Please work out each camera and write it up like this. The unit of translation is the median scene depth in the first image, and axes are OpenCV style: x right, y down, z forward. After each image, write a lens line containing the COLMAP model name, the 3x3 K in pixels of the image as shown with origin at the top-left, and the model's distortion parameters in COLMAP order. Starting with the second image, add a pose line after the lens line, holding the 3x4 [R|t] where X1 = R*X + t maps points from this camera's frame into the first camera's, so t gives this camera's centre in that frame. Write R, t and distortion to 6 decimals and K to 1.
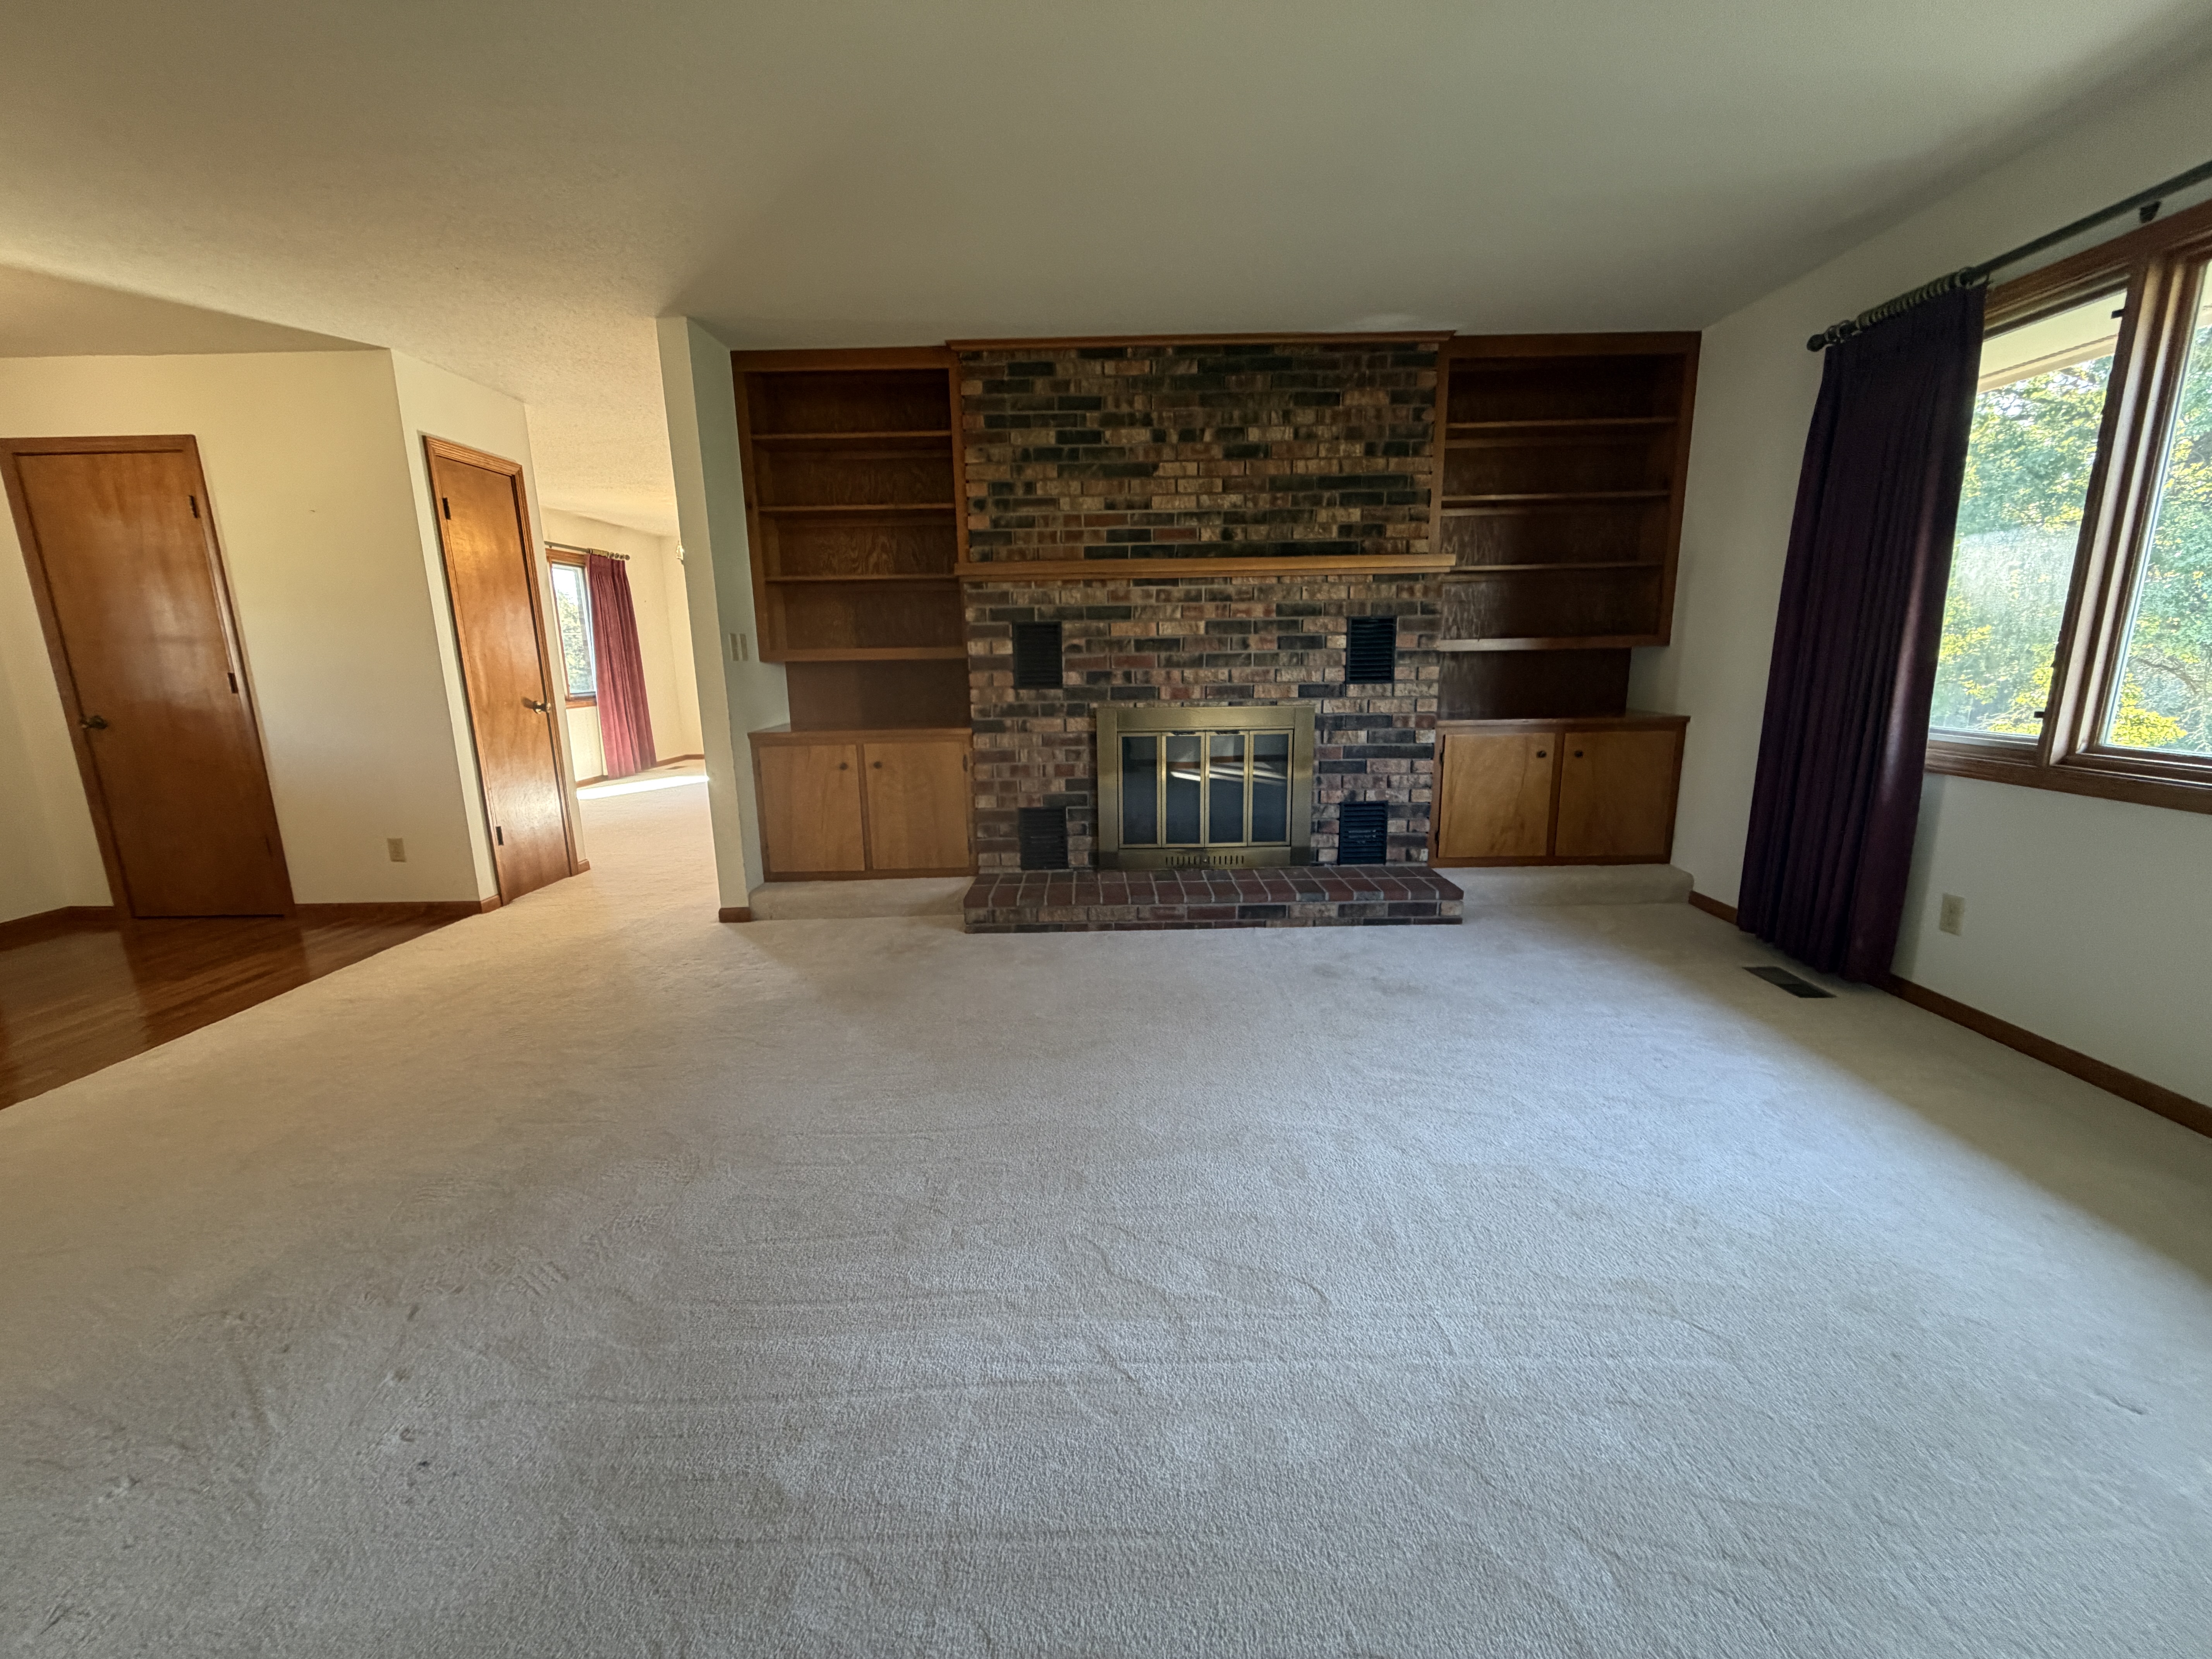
lens RADIAL K [[869.7, 0, 1098.9], [0, 869.7, 832.4], [0, 0, 1]] dist [0.000700, -0.003620]
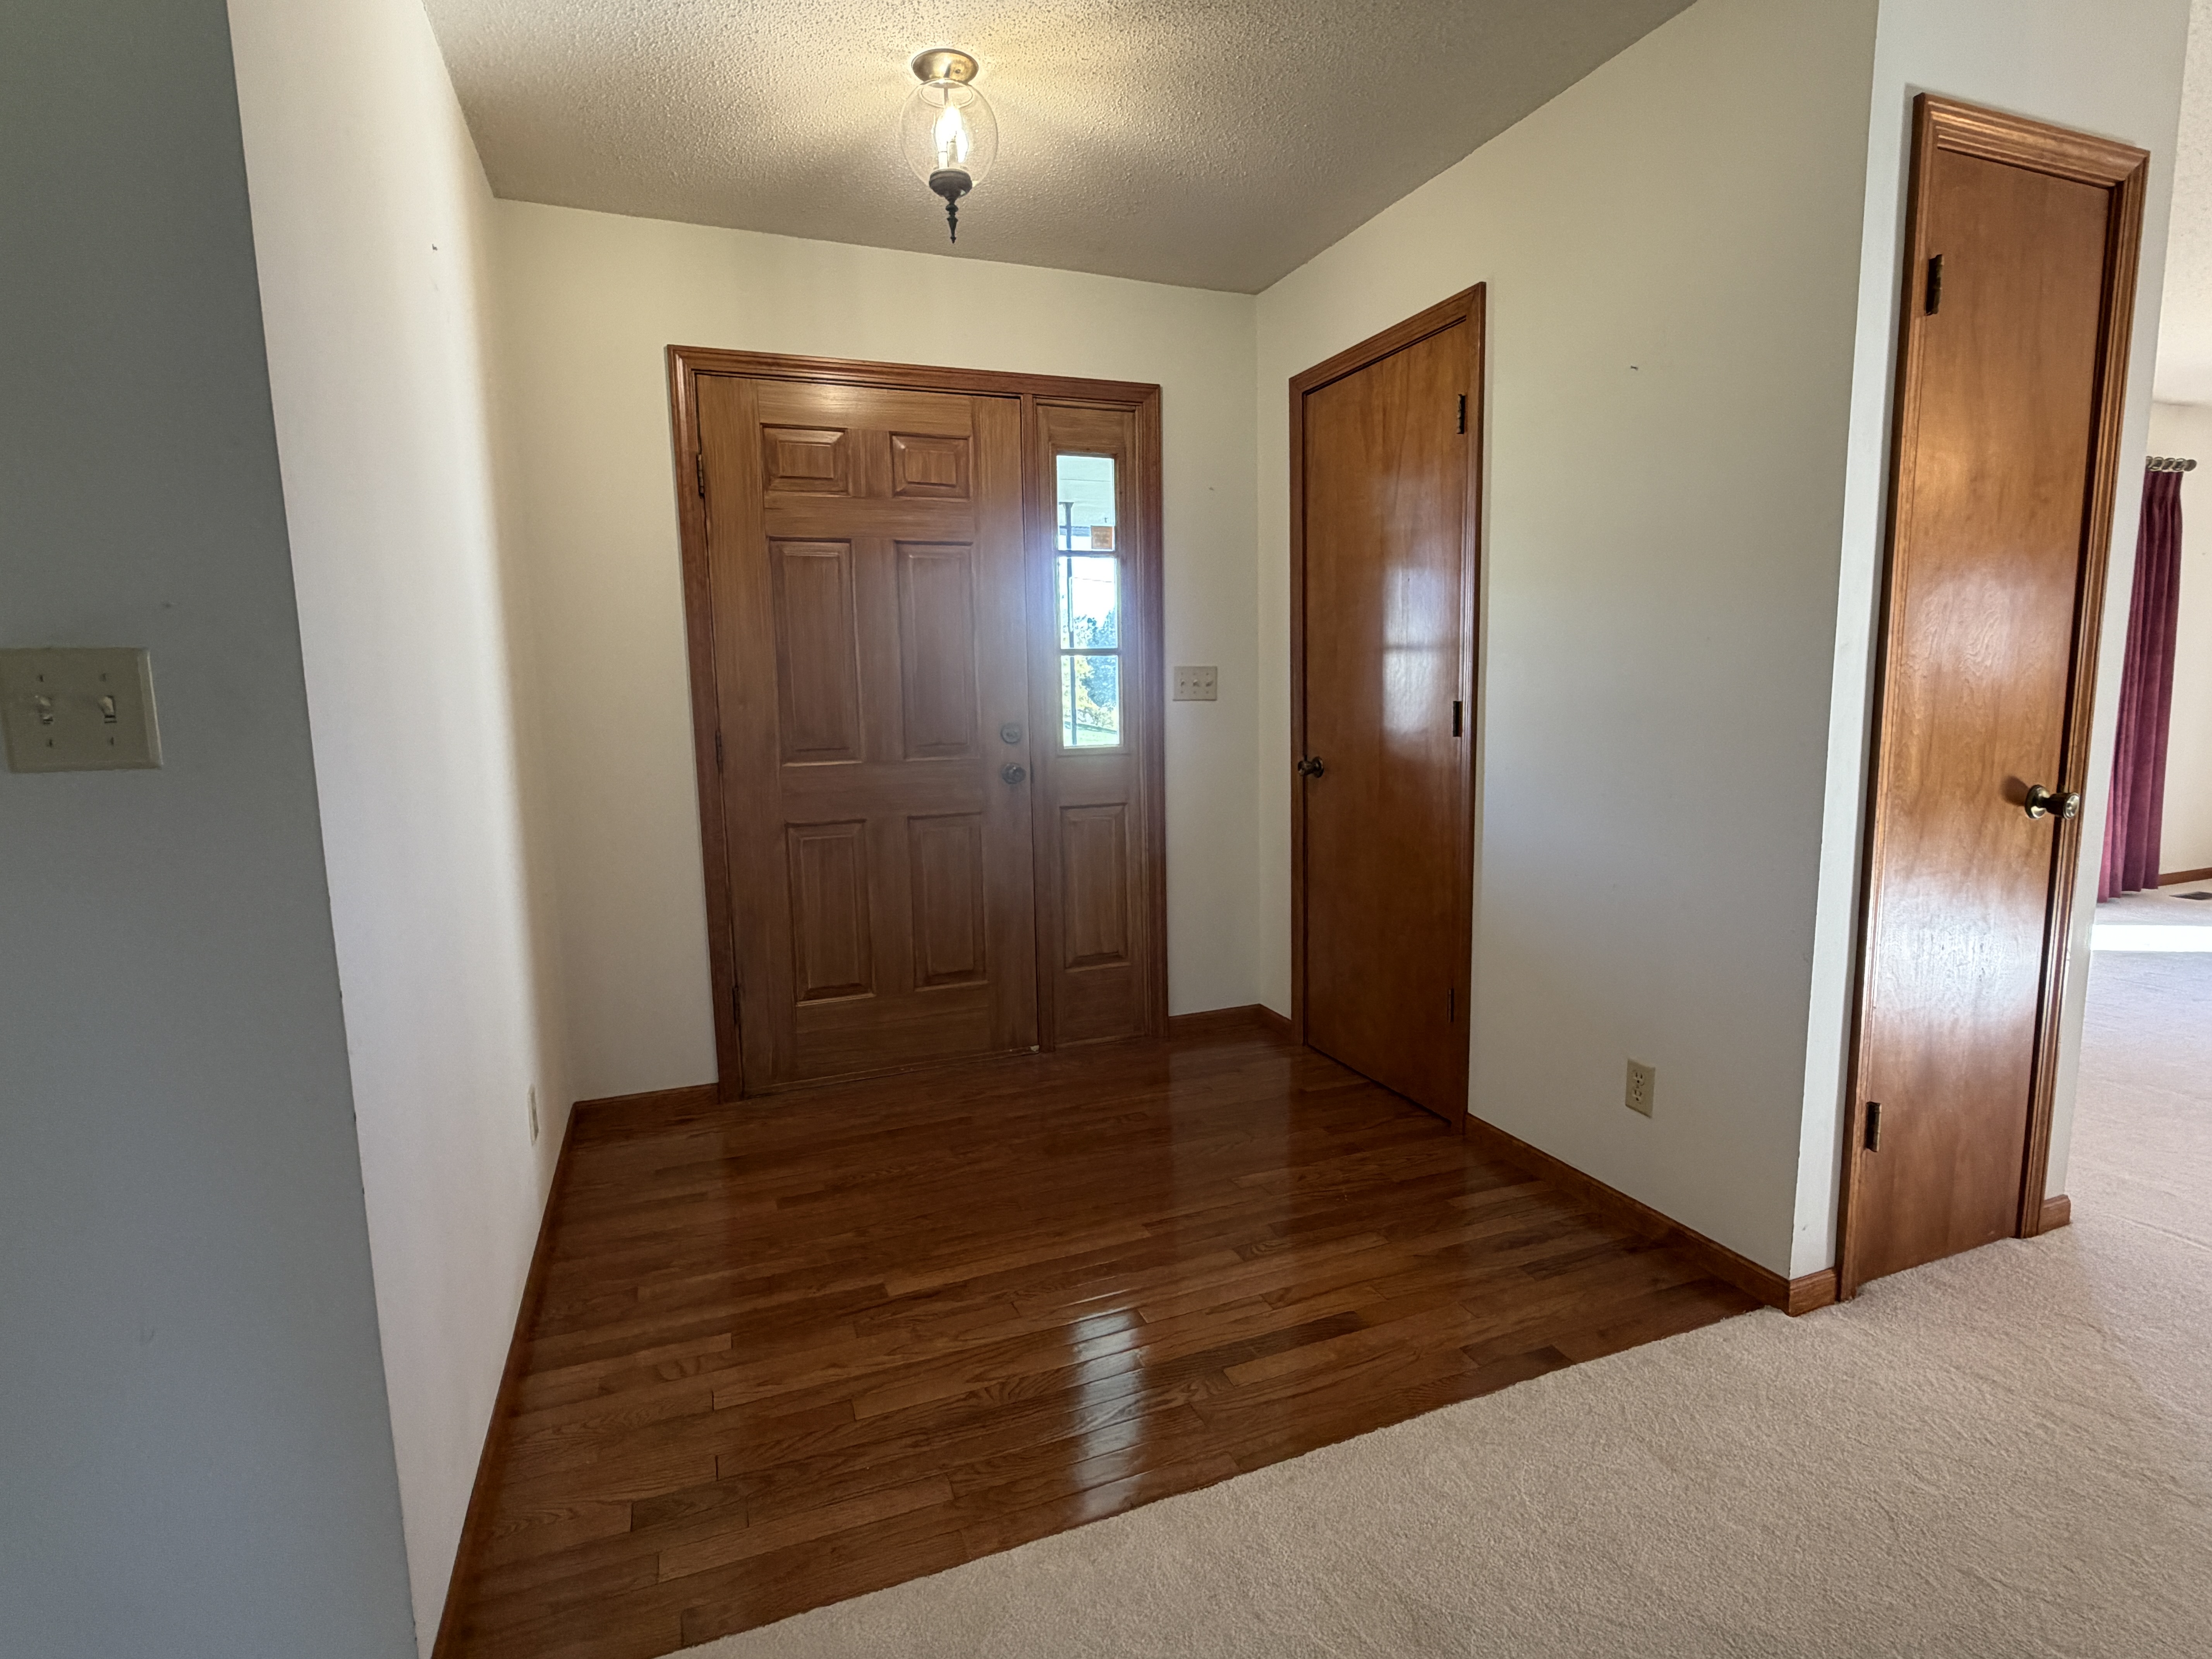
lens RADIAL K [[1086.1, 0, 1106.0], [0, 1086.1, 829.5], [0, 0, 1]] dist [0.002915, -0.000030]
pose [[0.380798, 0.129730, -0.915513, -0.181376], [-0.174231, 0.982440, 0.066744, -0.046410], [0.908095, 0.134094, 0.396714, 0.221237]]
